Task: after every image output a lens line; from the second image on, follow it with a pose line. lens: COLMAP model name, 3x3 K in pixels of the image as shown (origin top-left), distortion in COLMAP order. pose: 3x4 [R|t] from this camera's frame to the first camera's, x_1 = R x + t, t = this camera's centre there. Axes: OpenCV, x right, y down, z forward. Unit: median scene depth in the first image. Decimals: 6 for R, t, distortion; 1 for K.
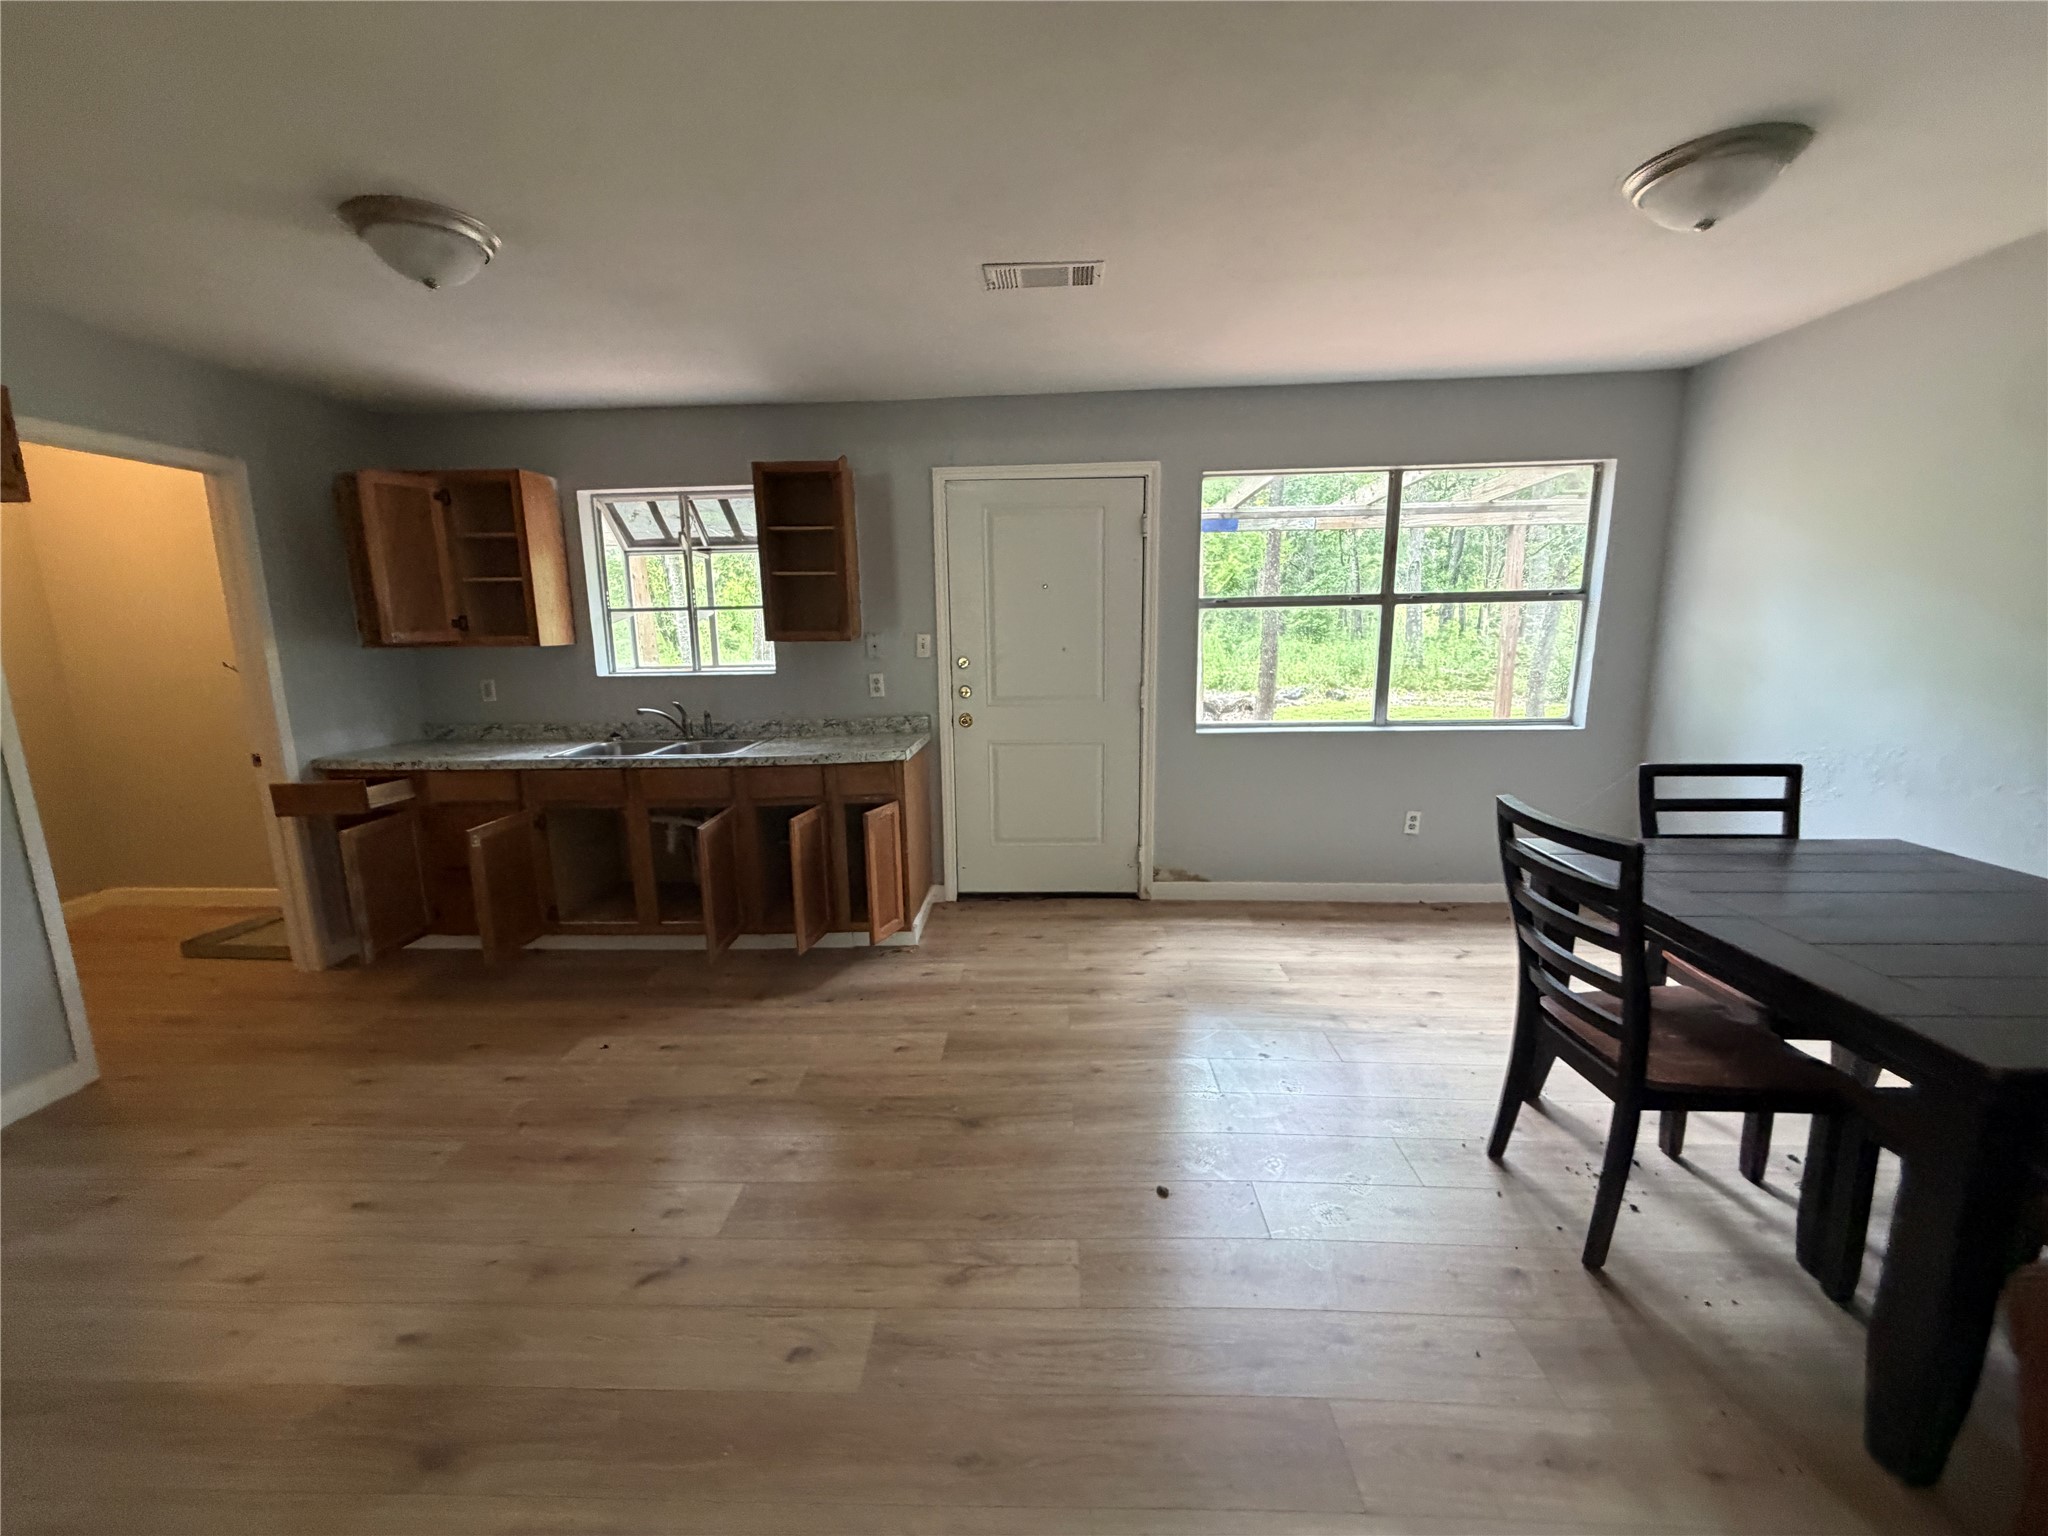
lens RADIAL K [[823.5, 0, 1024.0], [0, 823.5, 768.0], [0, 0, 1]] dist [-0.001392, -0.000105]
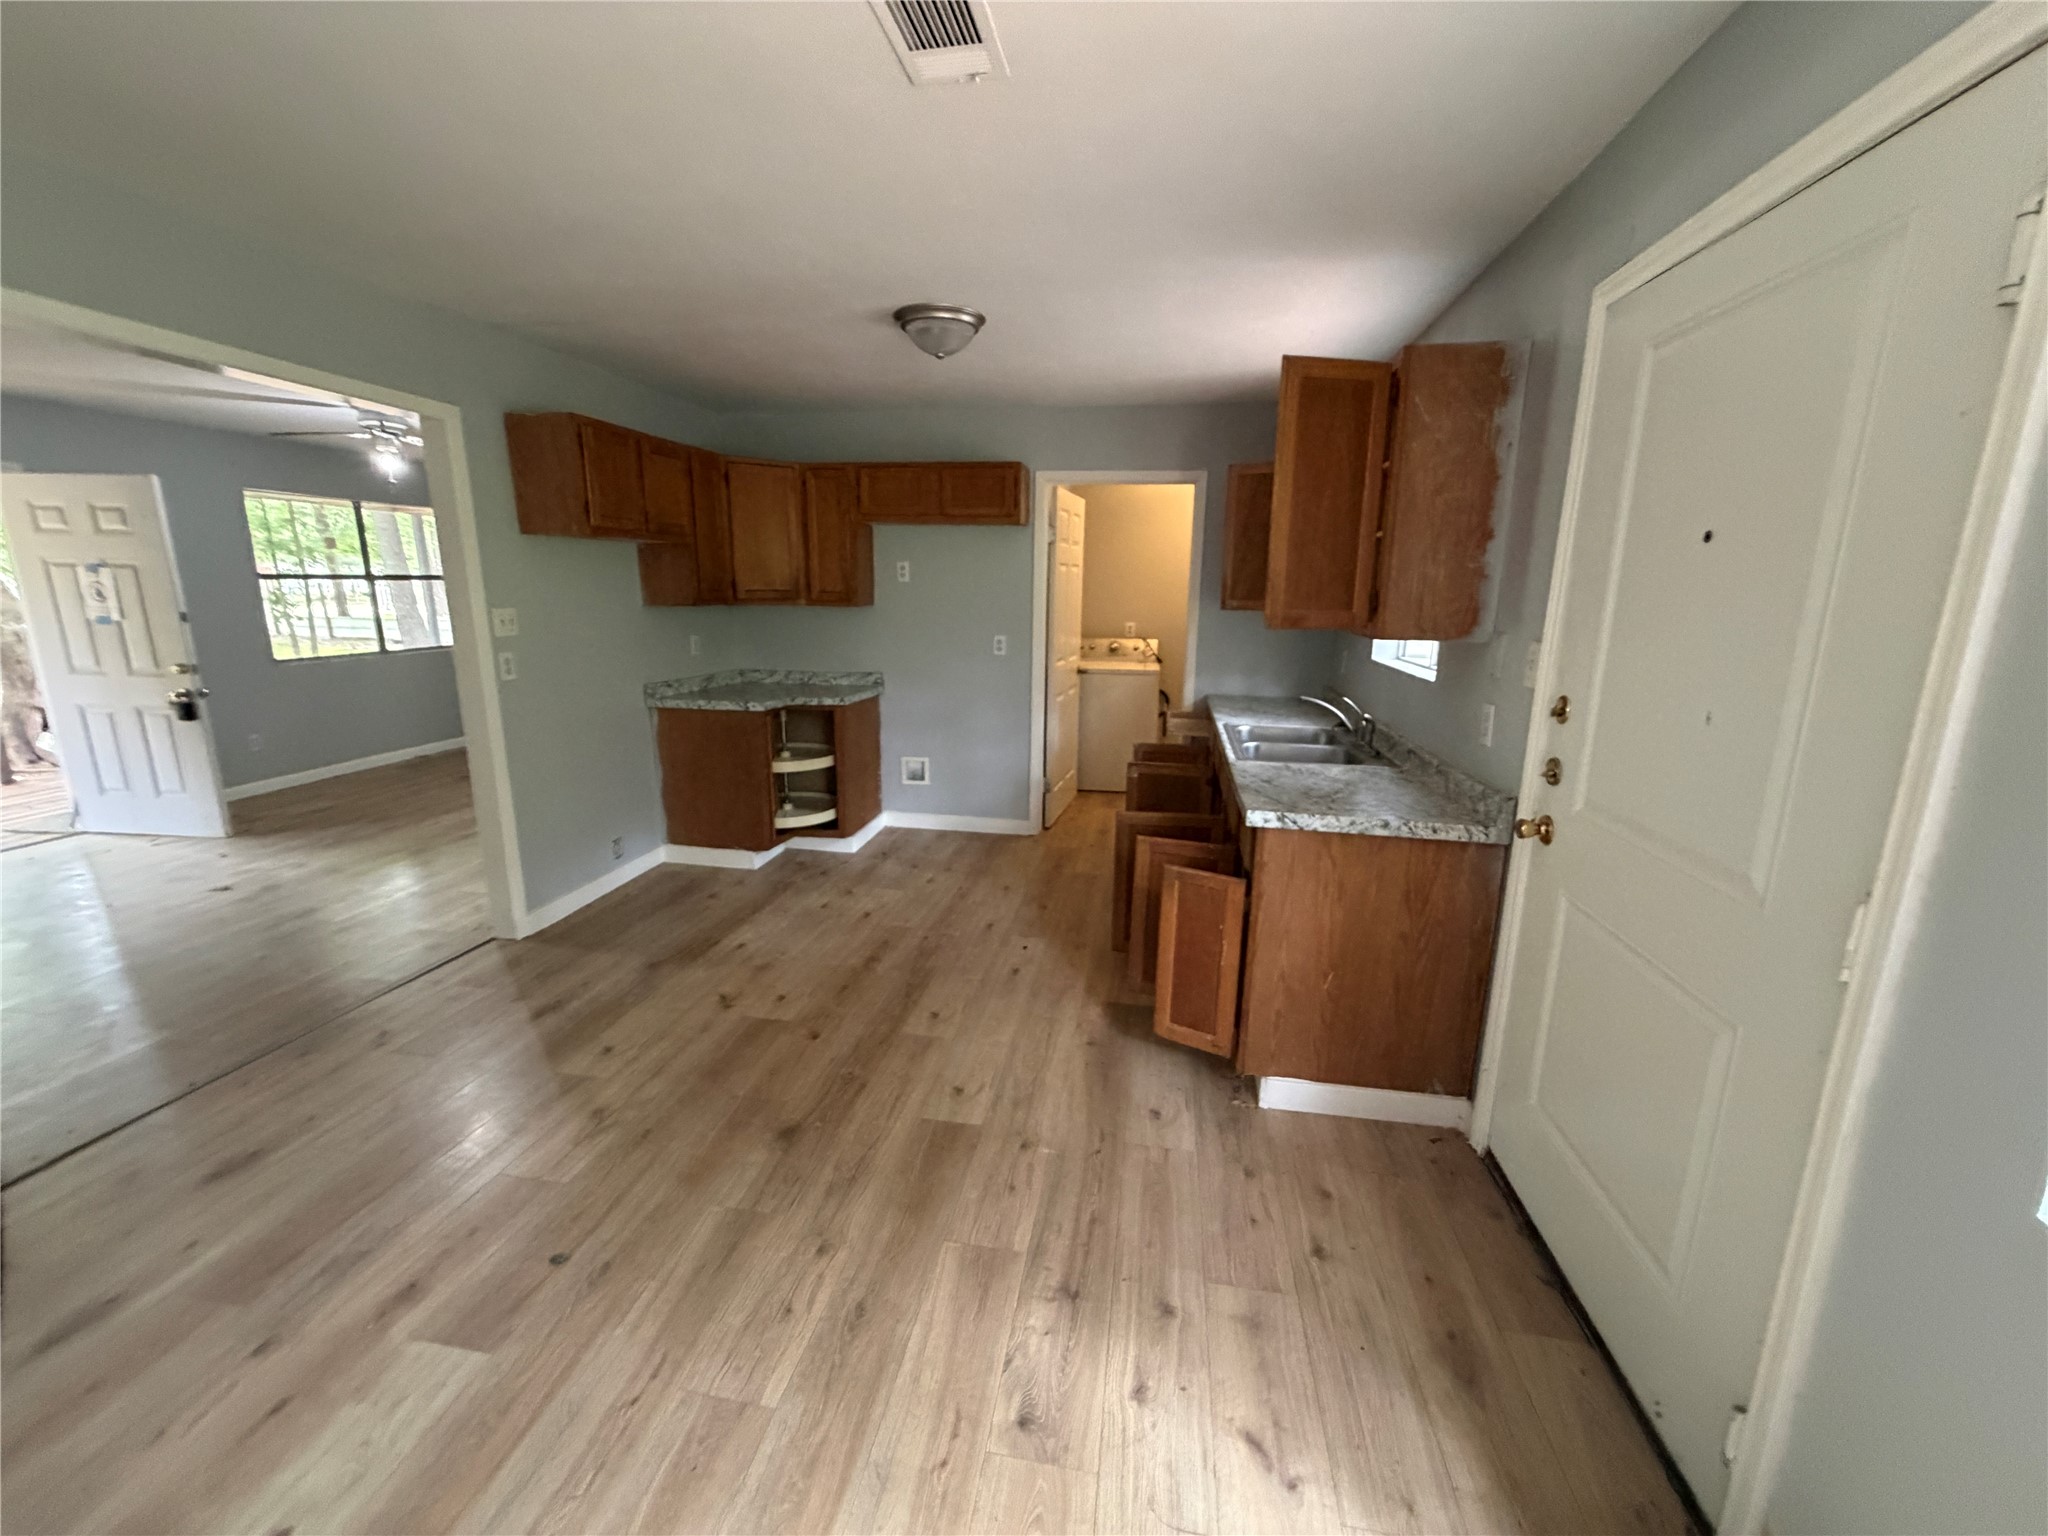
lens RADIAL K [[823.5, 0, 1024.0], [0, 823.5, 768.0], [0, 0, 1]] dist [-0.001392, -0.000105]
pose [[-0.144355, 0.230694, -0.962259, 0.550157], [-0.187968, 0.948345, 0.255556, -0.204652], [0.971509, 0.217765, -0.093535, 0.964750]]
